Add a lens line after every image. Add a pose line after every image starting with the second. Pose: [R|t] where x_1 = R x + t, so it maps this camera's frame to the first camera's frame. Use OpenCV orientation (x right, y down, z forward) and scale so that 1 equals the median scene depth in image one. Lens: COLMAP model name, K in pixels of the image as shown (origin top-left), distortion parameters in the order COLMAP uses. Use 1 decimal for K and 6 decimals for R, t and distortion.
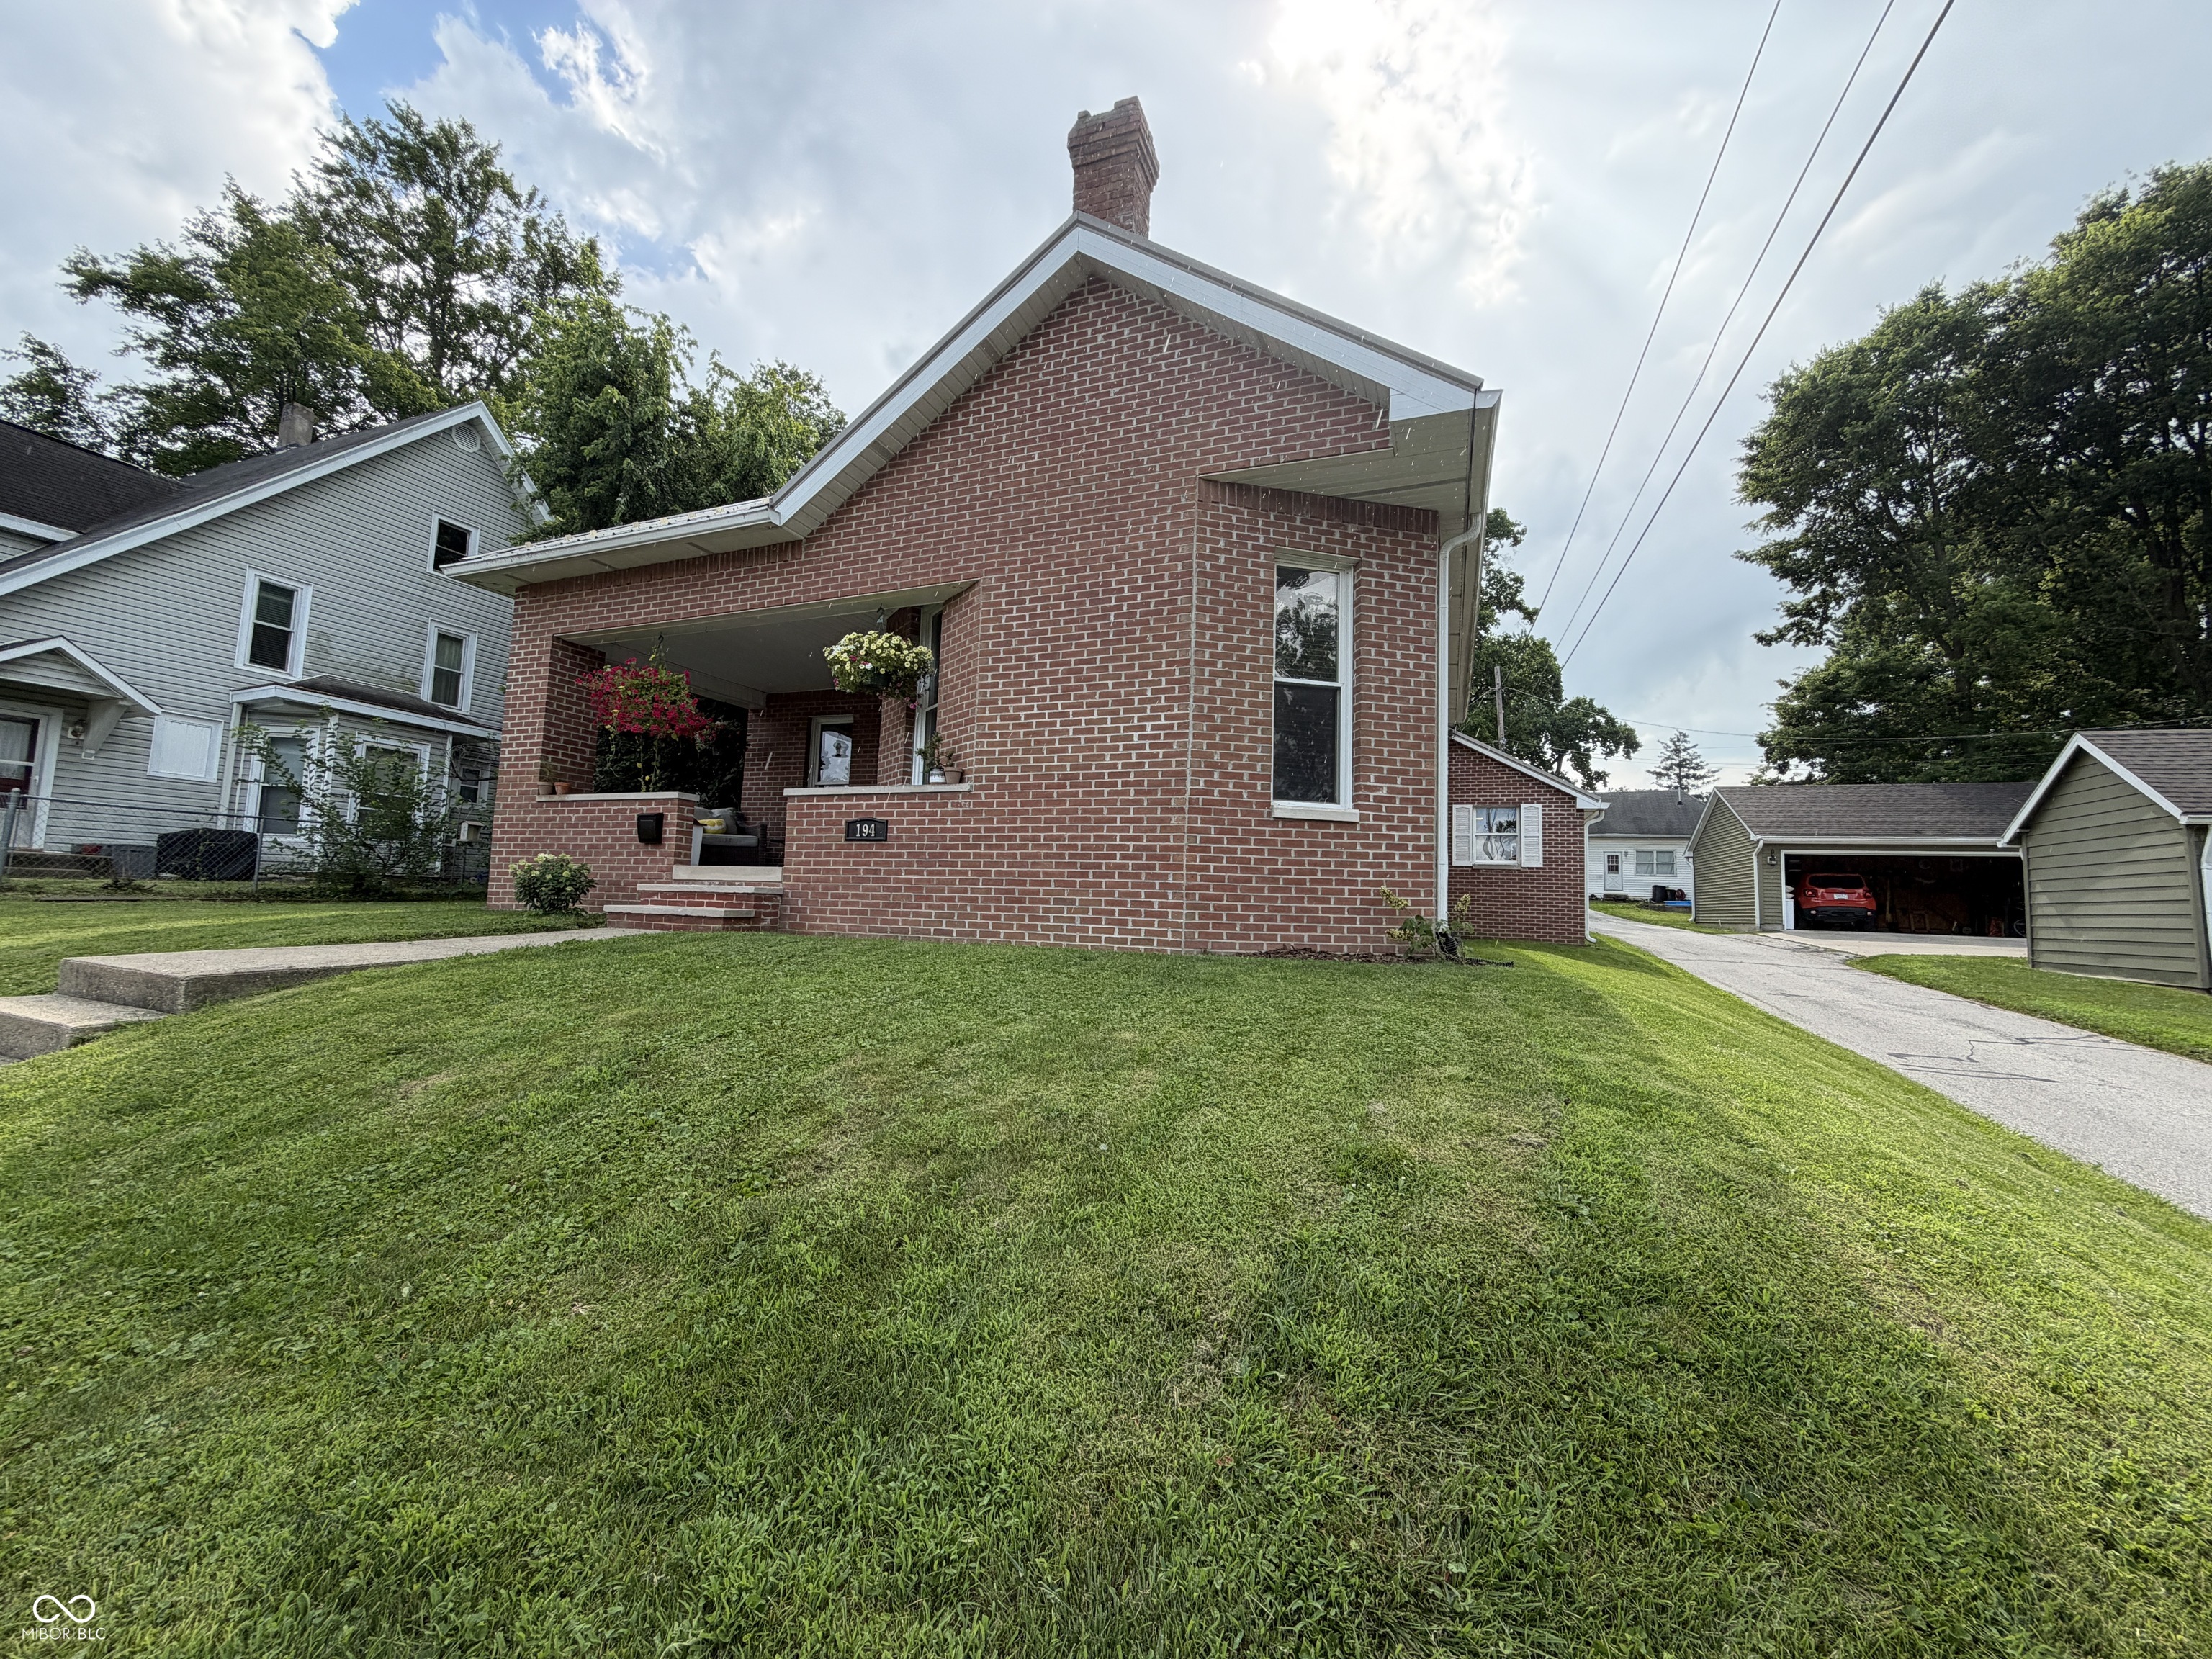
lens RADIAL K [[879.7, 0, 1106.0], [0, 879.7, 829.5], [0, 0, 1]] dist [0.002034, 0.000093]
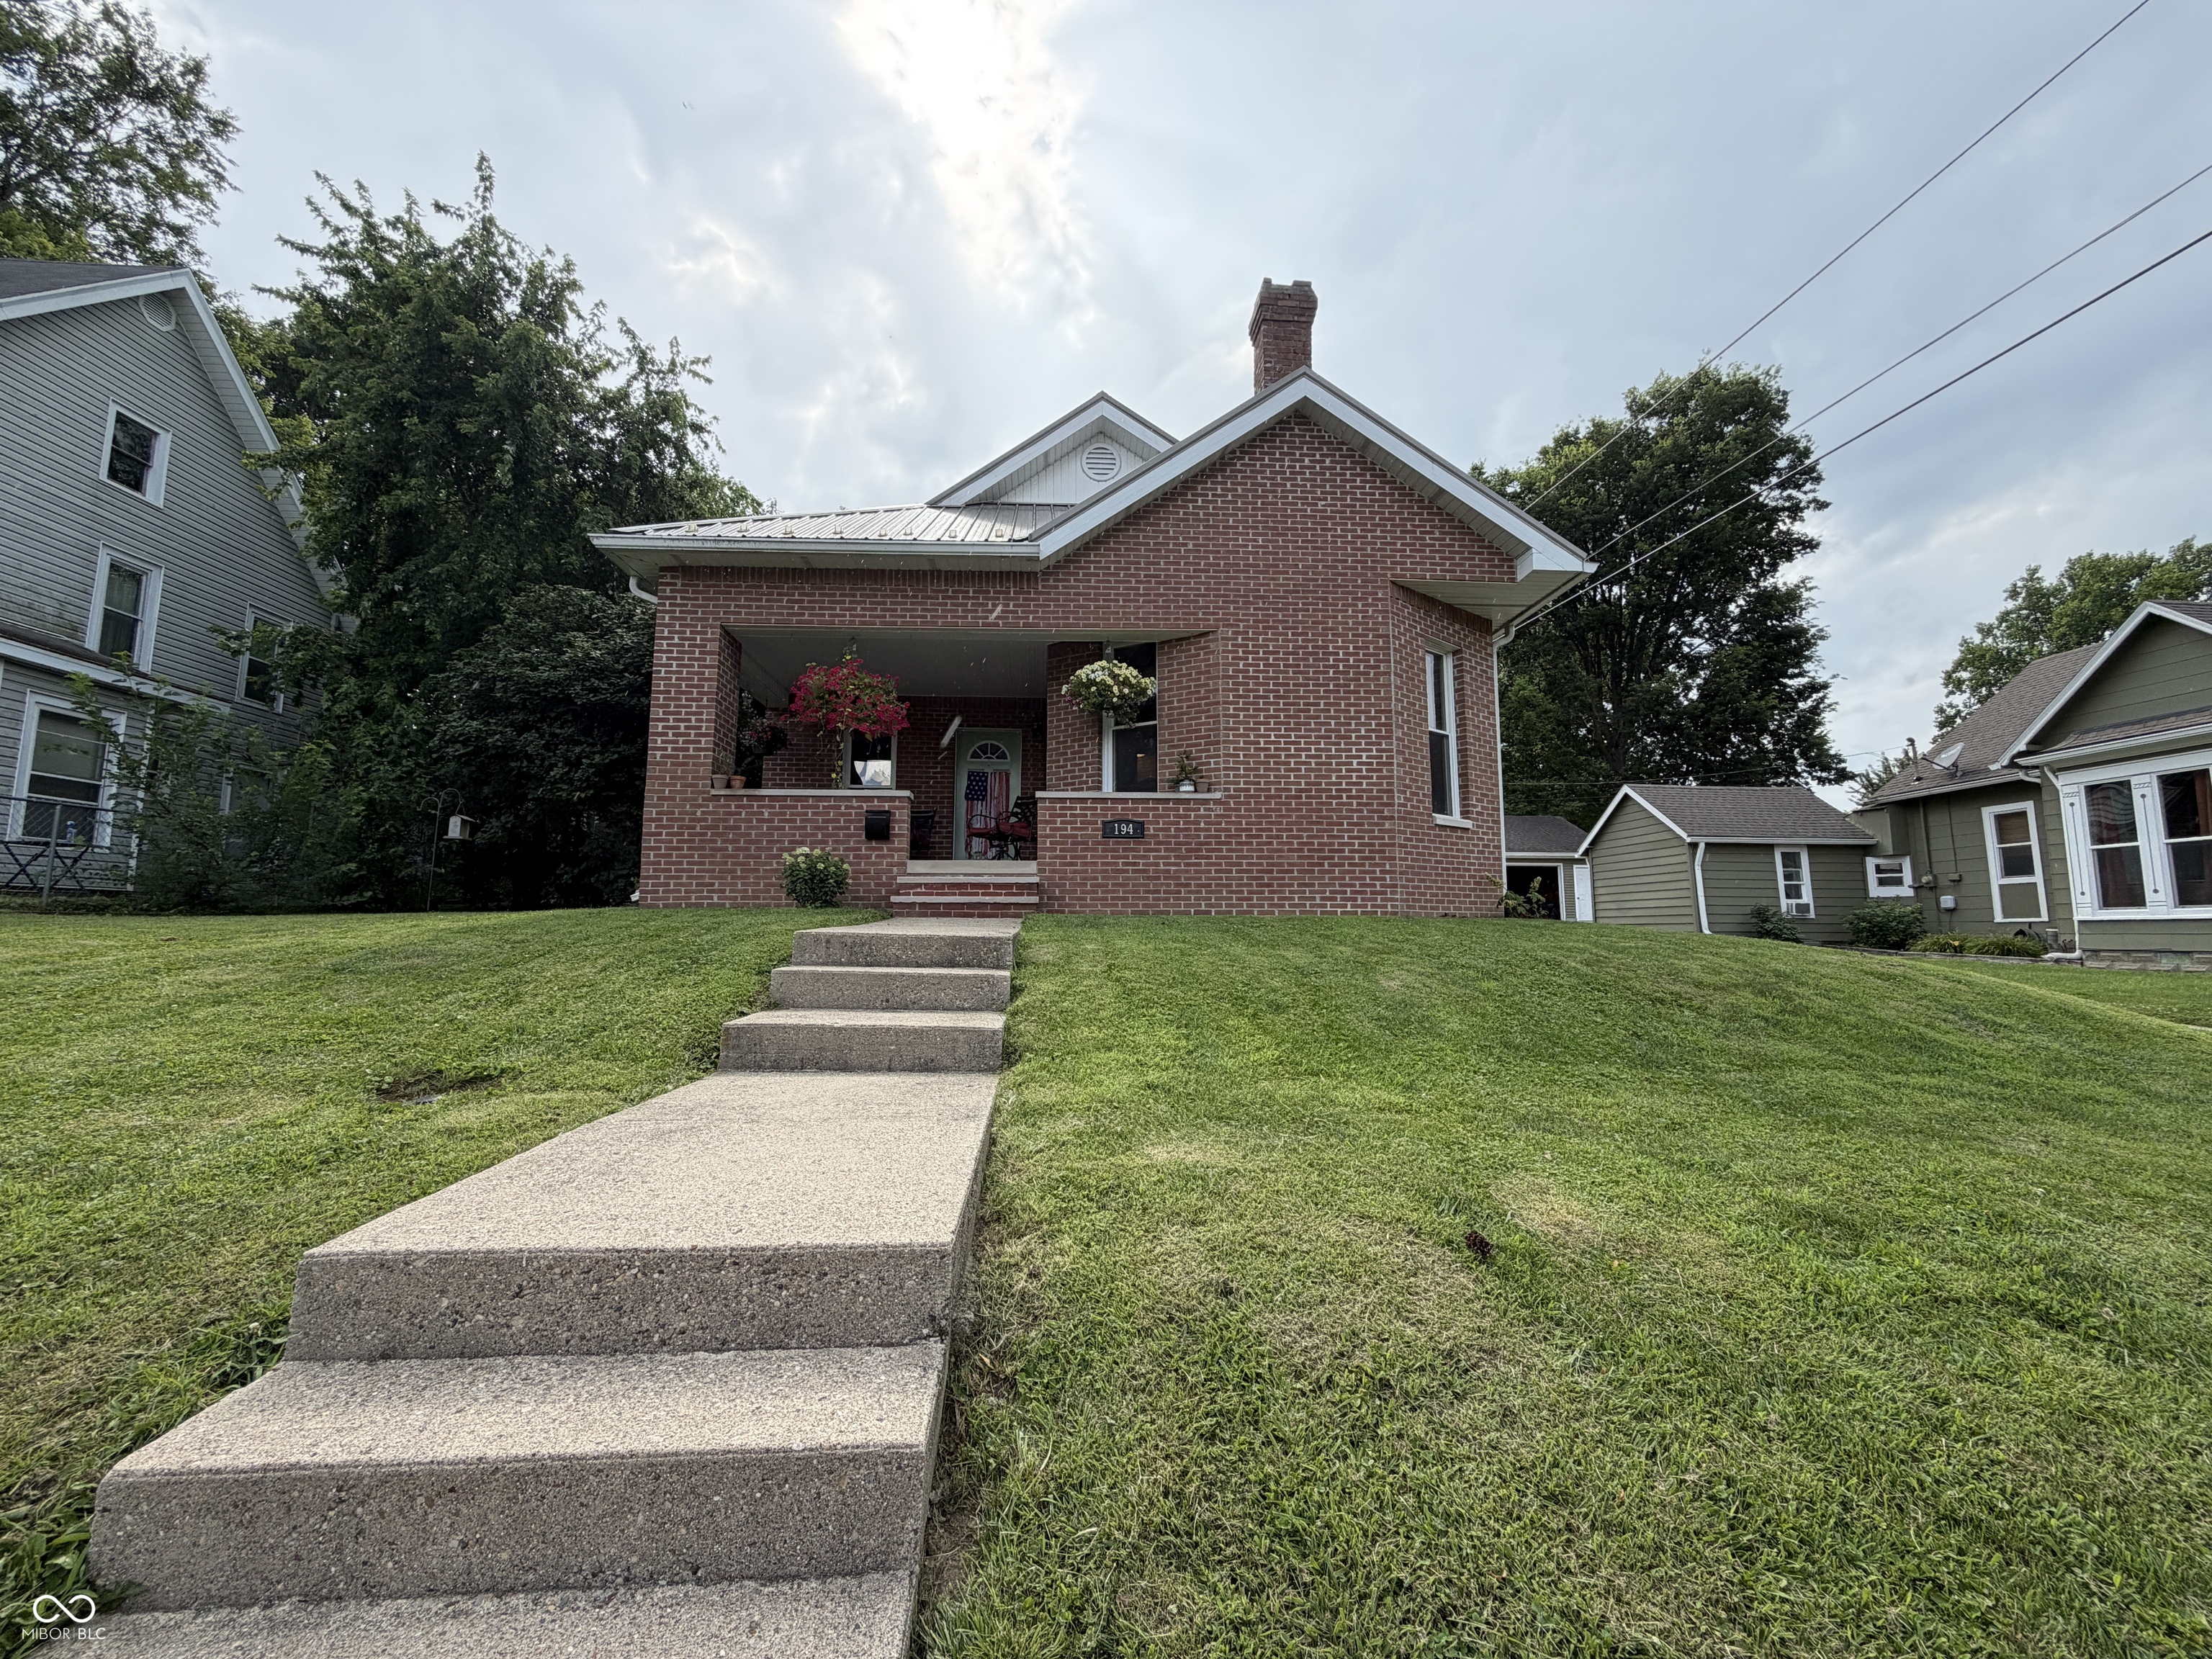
lens RADIAL K [[879.7, 0, 1106.0], [0, 879.7, 829.5], [0, 0, 1]] dist [0.002034, 0.000093]
pose [[0.905275, 0.017512, 0.424465, -0.378804], [-0.008533, 0.999698, -0.023046, 0.013733], [-0.424741, 0.017241, 0.905151, -0.028302]]
